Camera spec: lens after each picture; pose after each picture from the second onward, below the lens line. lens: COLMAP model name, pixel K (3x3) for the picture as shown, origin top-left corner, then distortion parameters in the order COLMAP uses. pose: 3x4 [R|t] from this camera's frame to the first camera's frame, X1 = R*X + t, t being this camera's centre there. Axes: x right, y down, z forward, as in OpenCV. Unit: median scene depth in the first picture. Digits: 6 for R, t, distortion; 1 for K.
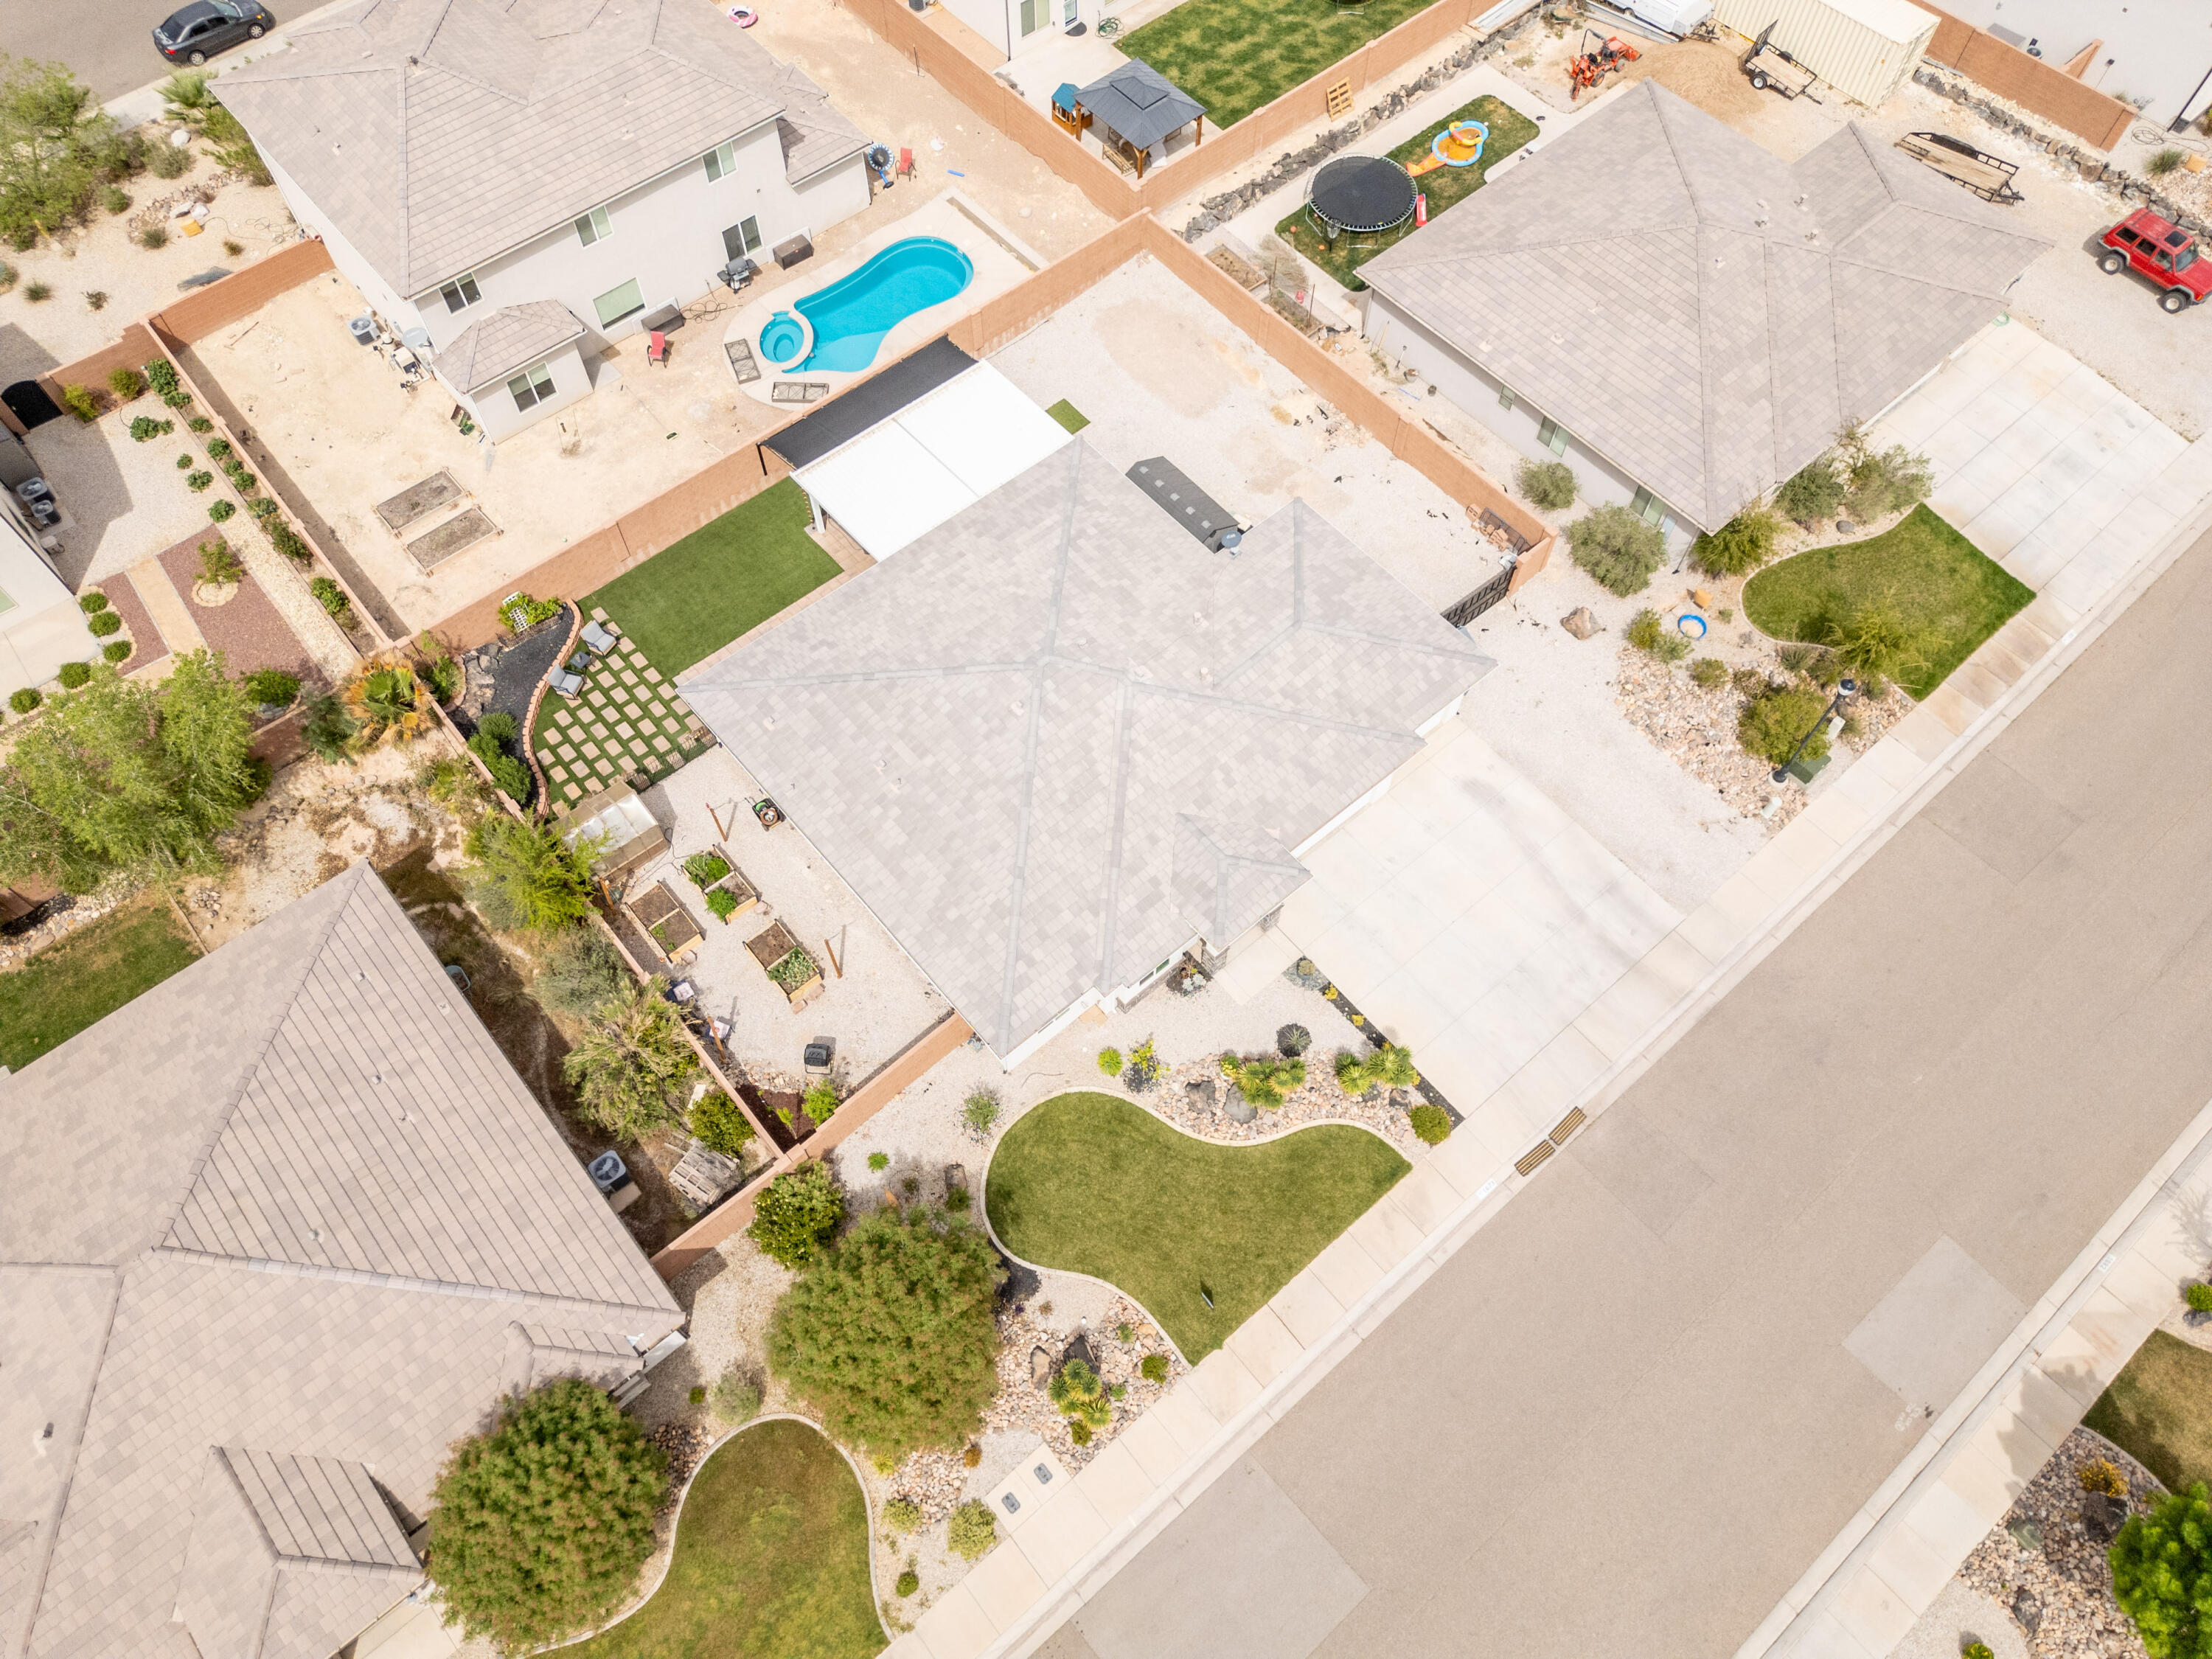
lens RADIAL K [[1553.3, 0, 1109.6], [0, 1553.3, 823.9], [0, 0, 1]] dist [0.066770, -0.064906]
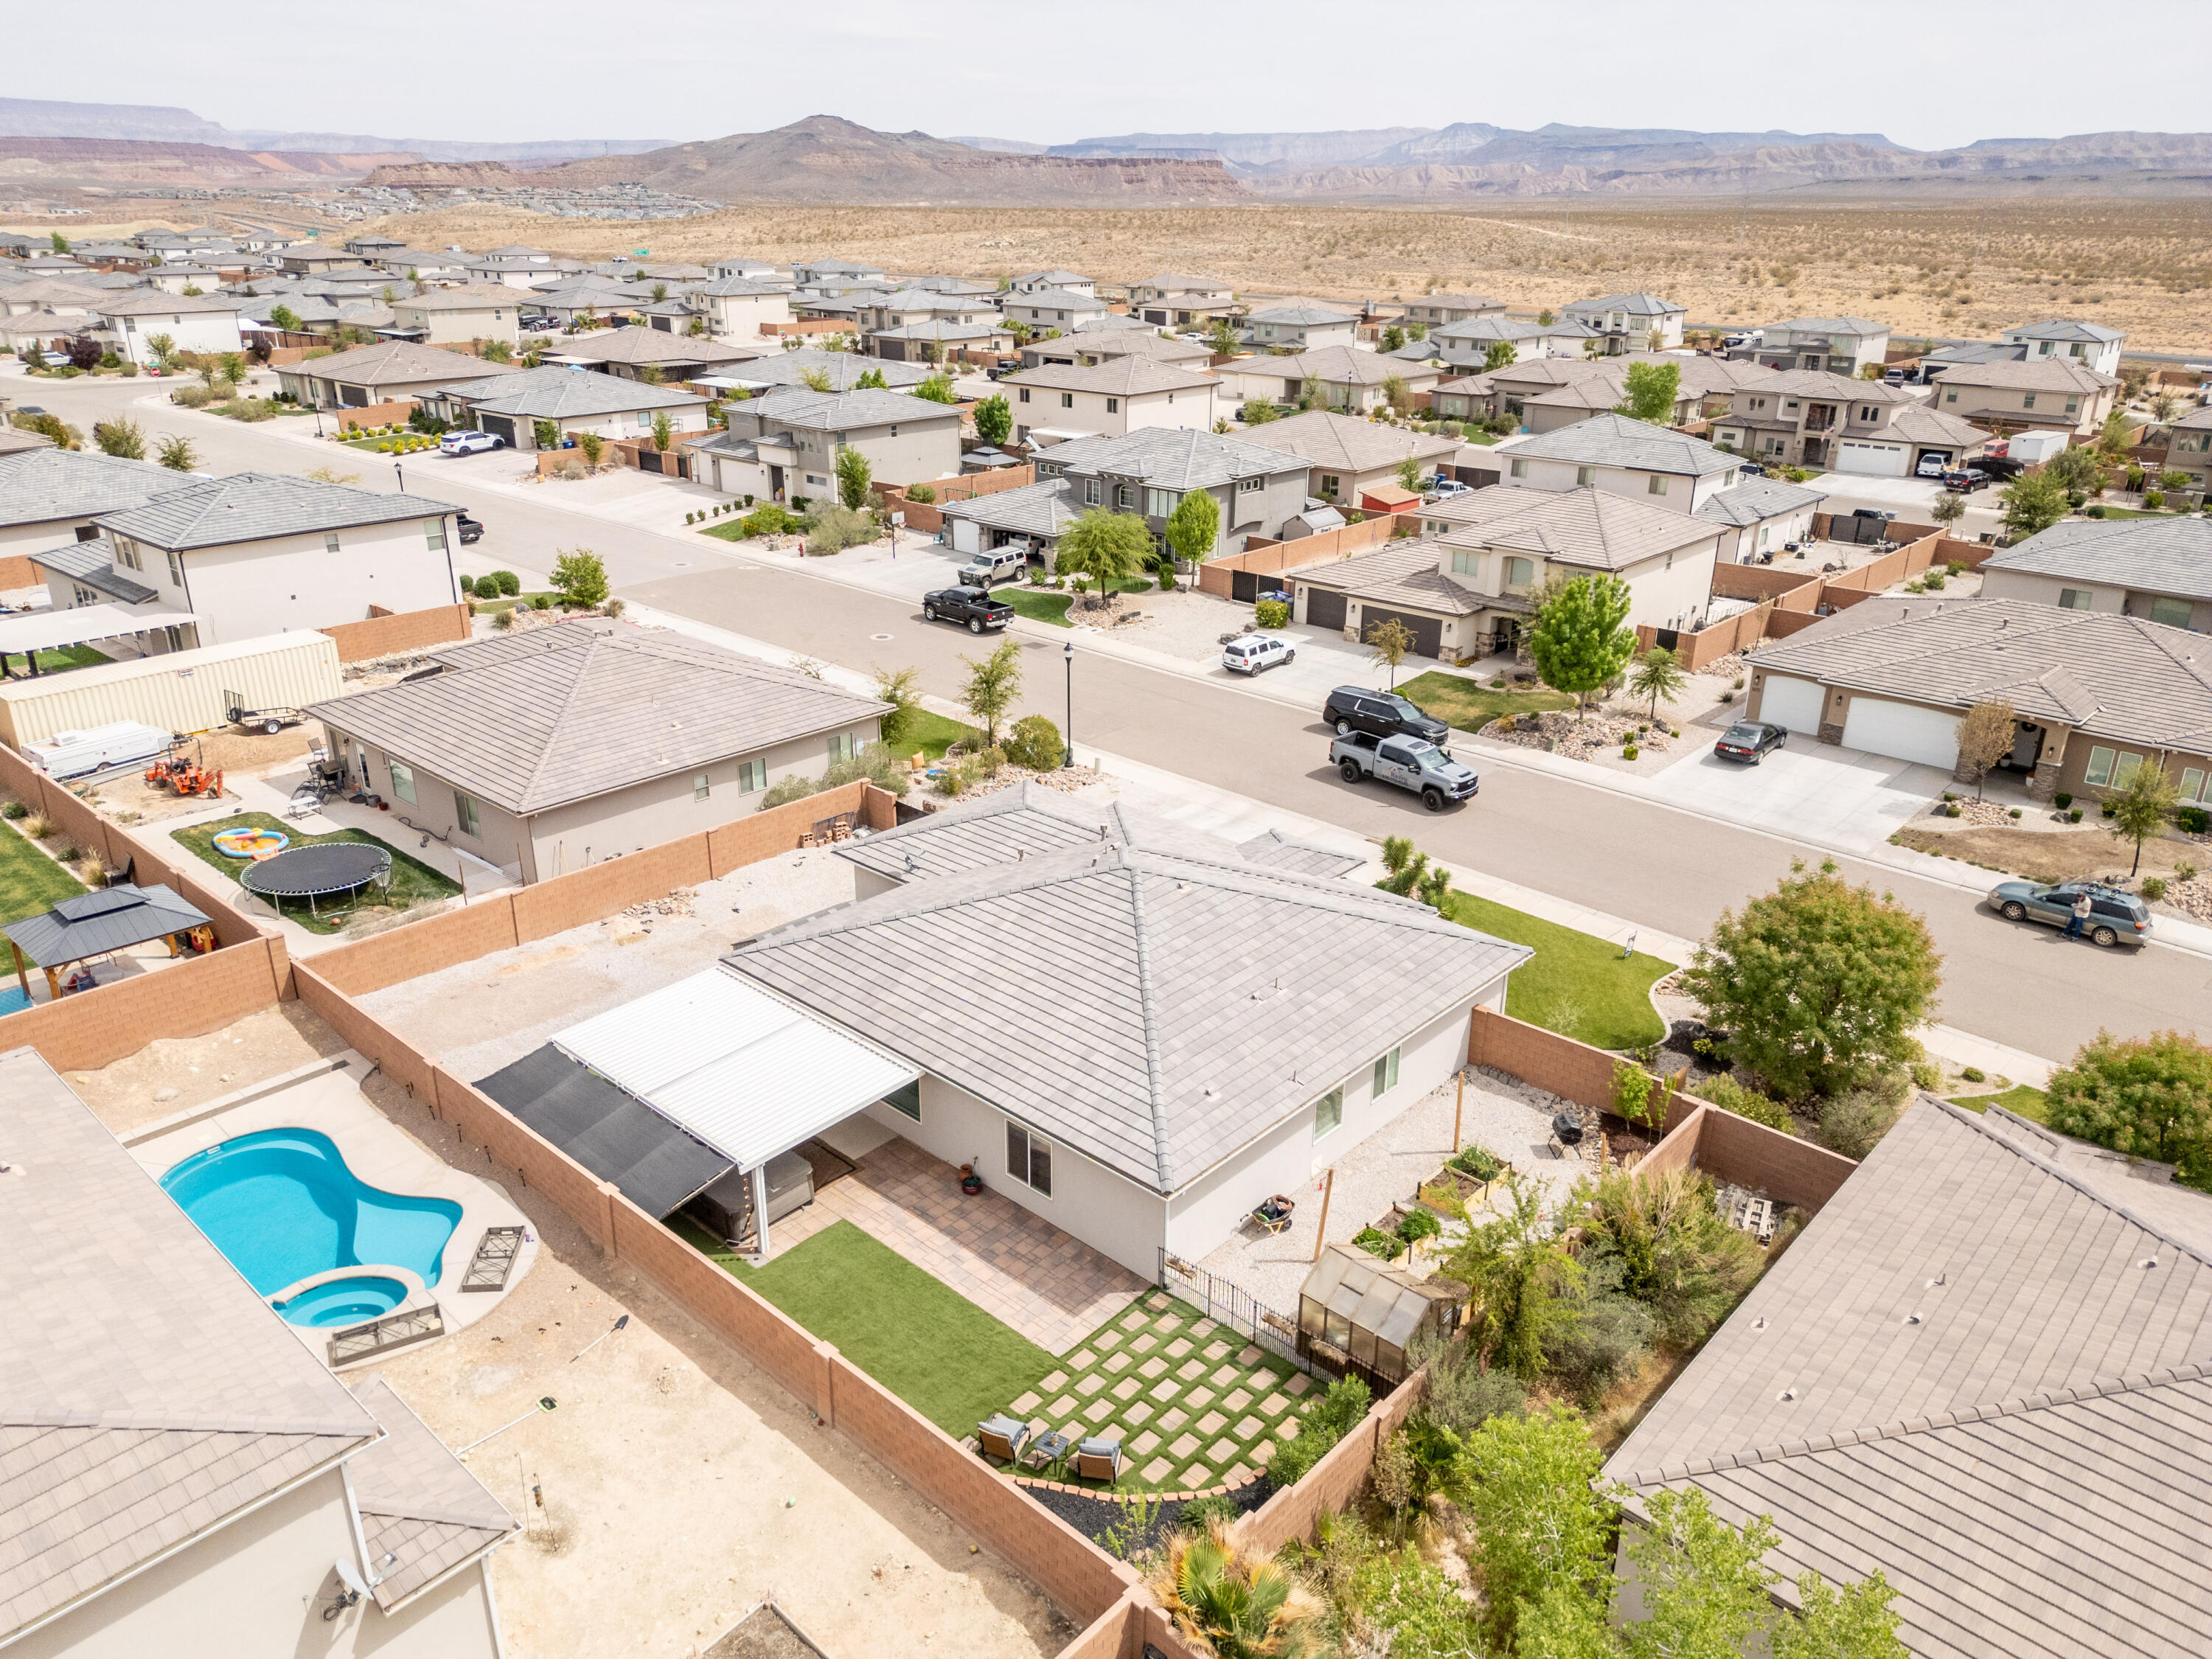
lens RADIAL K [[1553.3, 0, 1109.6], [0, 1553.3, 823.9], [0, 0, 1]] dist [0.066770, -0.064906]
pose [[-0.122515, -0.377894, 0.917707, -0.889807], [0.858187, 0.424114, 0.289211, -0.397703], [-0.498503, 0.822997, 0.272343, 0.731617]]
